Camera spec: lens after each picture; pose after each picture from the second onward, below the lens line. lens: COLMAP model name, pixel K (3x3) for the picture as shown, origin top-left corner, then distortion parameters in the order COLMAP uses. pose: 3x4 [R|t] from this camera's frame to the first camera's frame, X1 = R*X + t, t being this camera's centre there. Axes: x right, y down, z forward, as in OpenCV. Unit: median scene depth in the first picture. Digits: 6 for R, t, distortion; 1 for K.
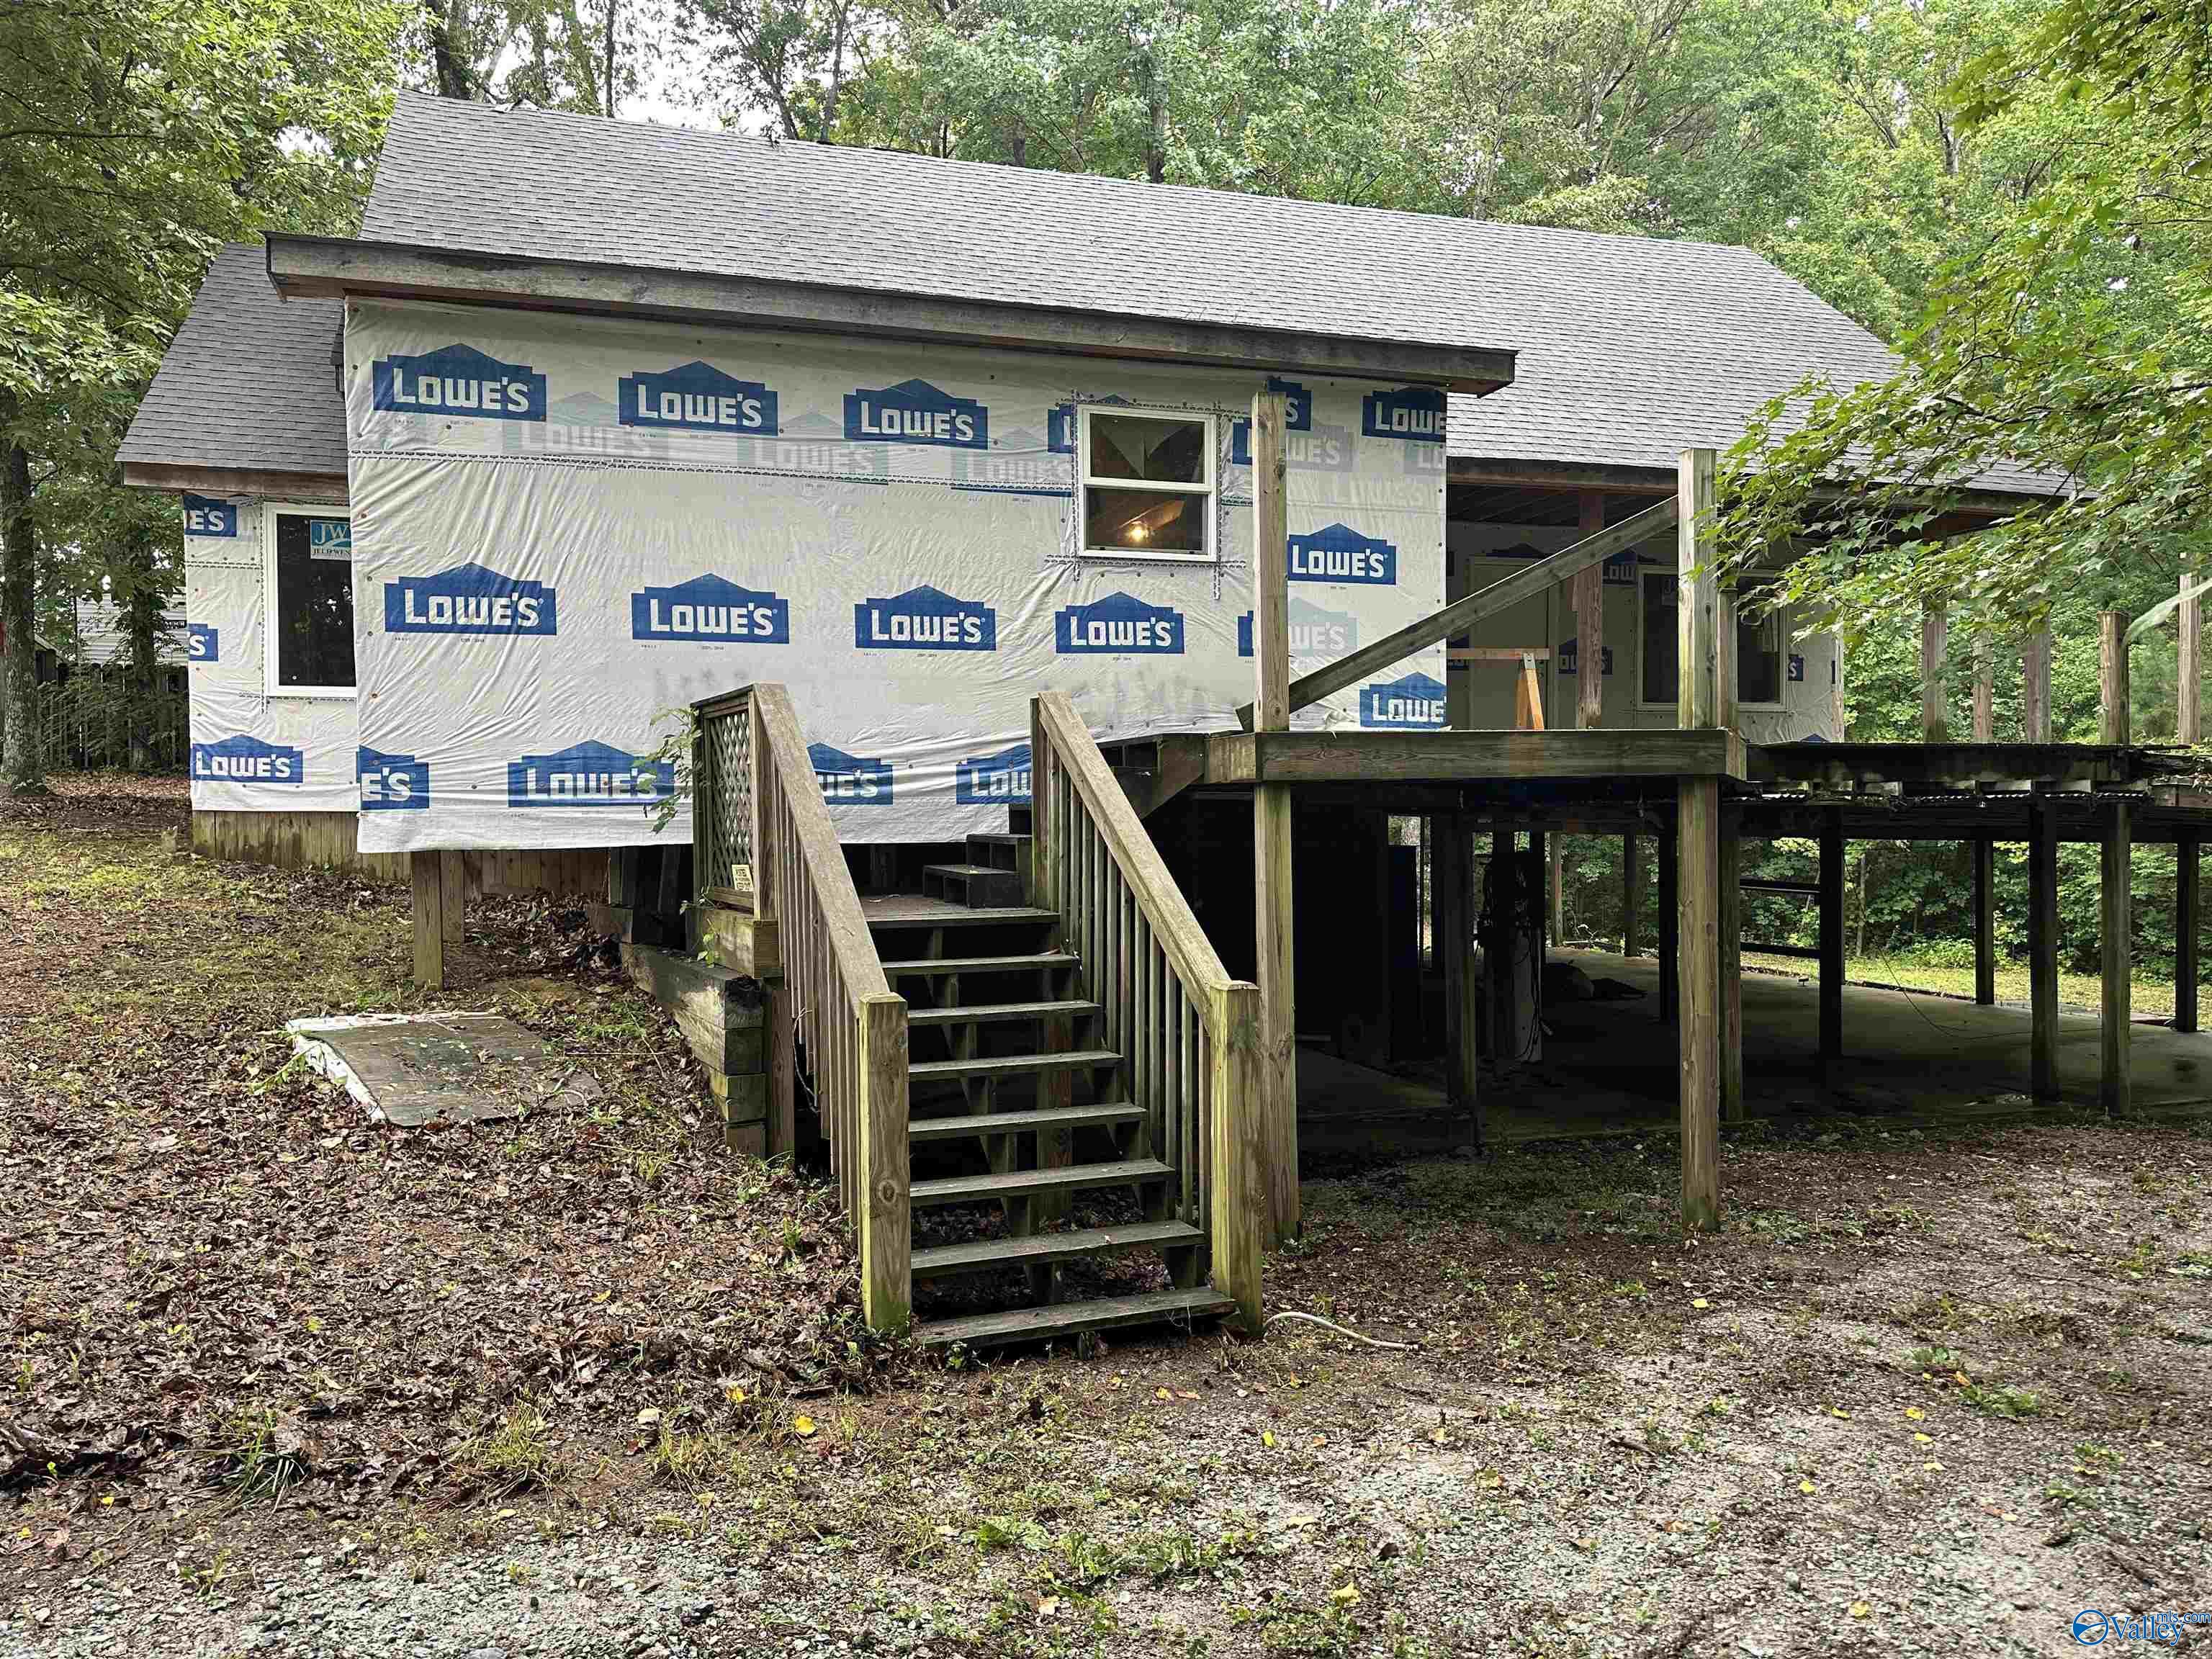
lens RADIAL K [[1538.7, 0, 1112.9], [0, 1538.7, 842.9], [0, 0, 1]] dist [0.059785, -0.079324]
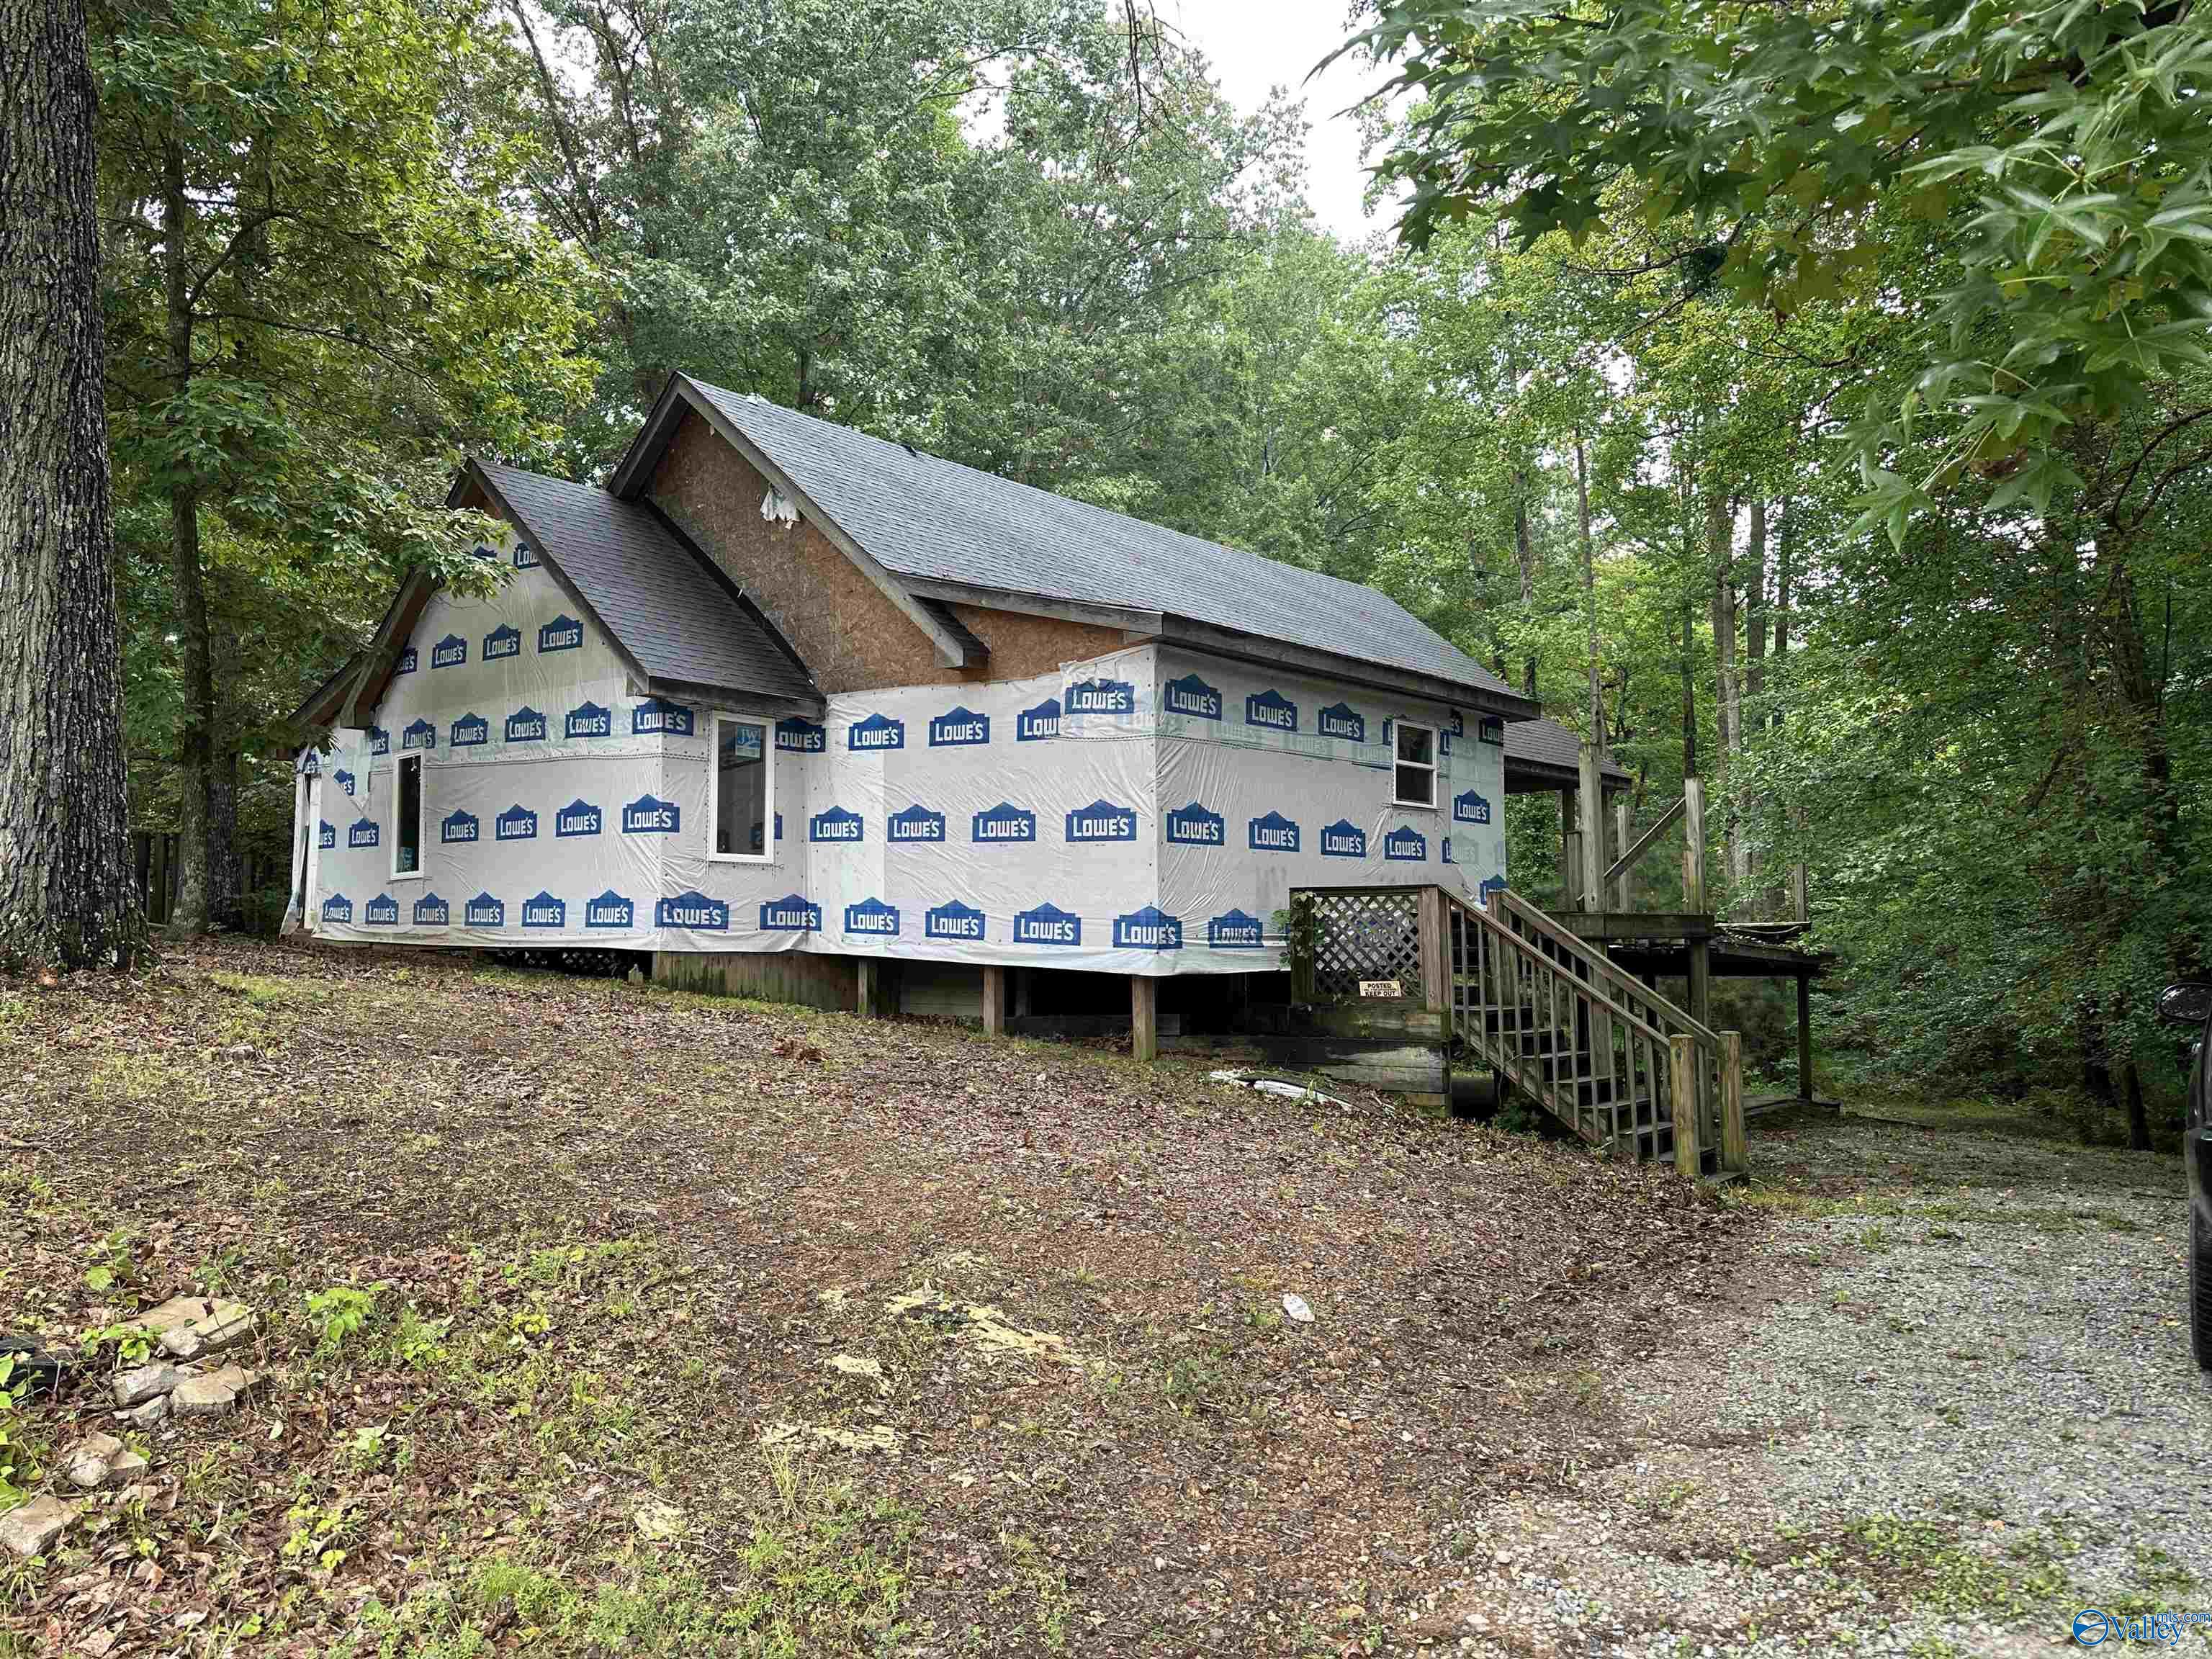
lens RADIAL K [[1538.7, 0, 1102.1], [0, 1538.7, 821.2], [0, 0, 1]] dist [0.059785, -0.079324]
pose [[0.871028, 0.043223, 0.489328, -1.117915], [0.009155, 0.994520, -0.104142, 0.010247], [-0.491148, 0.095191, 0.865859, -0.327372]]
